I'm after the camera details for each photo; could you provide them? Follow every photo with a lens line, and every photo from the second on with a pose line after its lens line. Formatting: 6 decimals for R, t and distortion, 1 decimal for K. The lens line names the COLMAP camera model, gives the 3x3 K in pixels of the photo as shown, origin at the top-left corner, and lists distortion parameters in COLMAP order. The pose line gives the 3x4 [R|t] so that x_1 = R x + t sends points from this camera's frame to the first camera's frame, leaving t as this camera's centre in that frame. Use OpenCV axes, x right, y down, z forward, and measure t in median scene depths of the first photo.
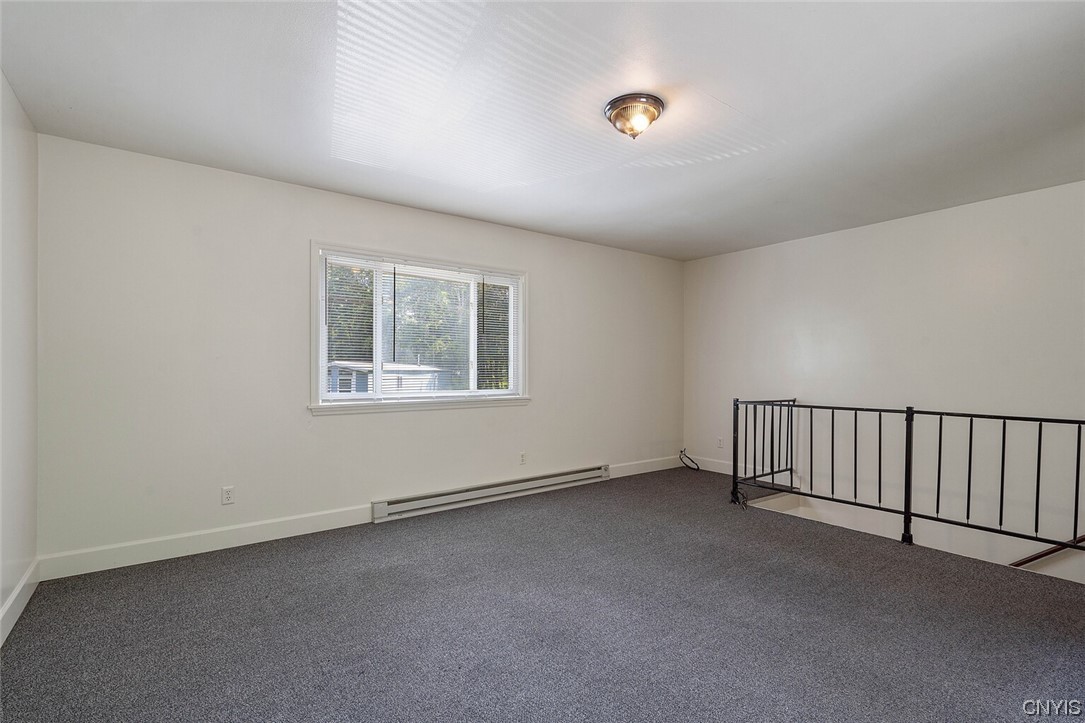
lens RADIAL K [[512.9, 0, 539.3], [0, 512.9, 357.0], [0, 0, 1]] dist [-0.000997, -0.000246]
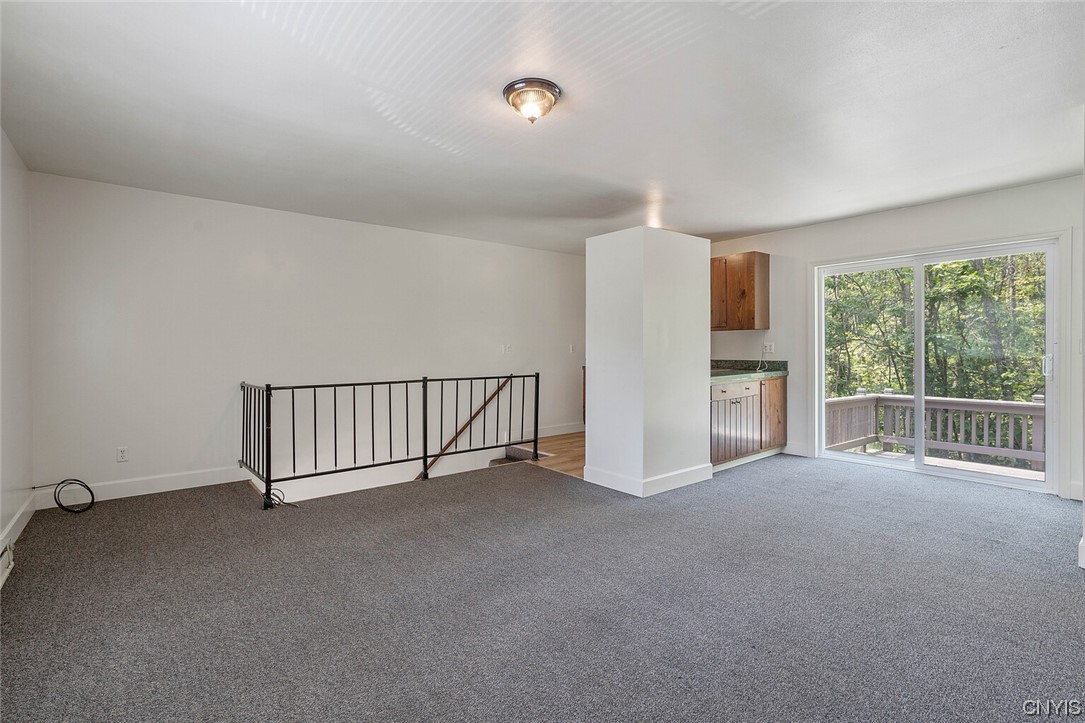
lens RADIAL K [[512.9, 0, 539.3], [0, 512.9, 357.0], [0, 0, 1]] dist [-0.000997, -0.000246]
pose [[-0.049621, -0.019262, 0.998582, -0.612994], [-0.018678, 0.999657, 0.018354, 0.016319], [-0.998593, -0.017740, -0.049964, 0.772459]]
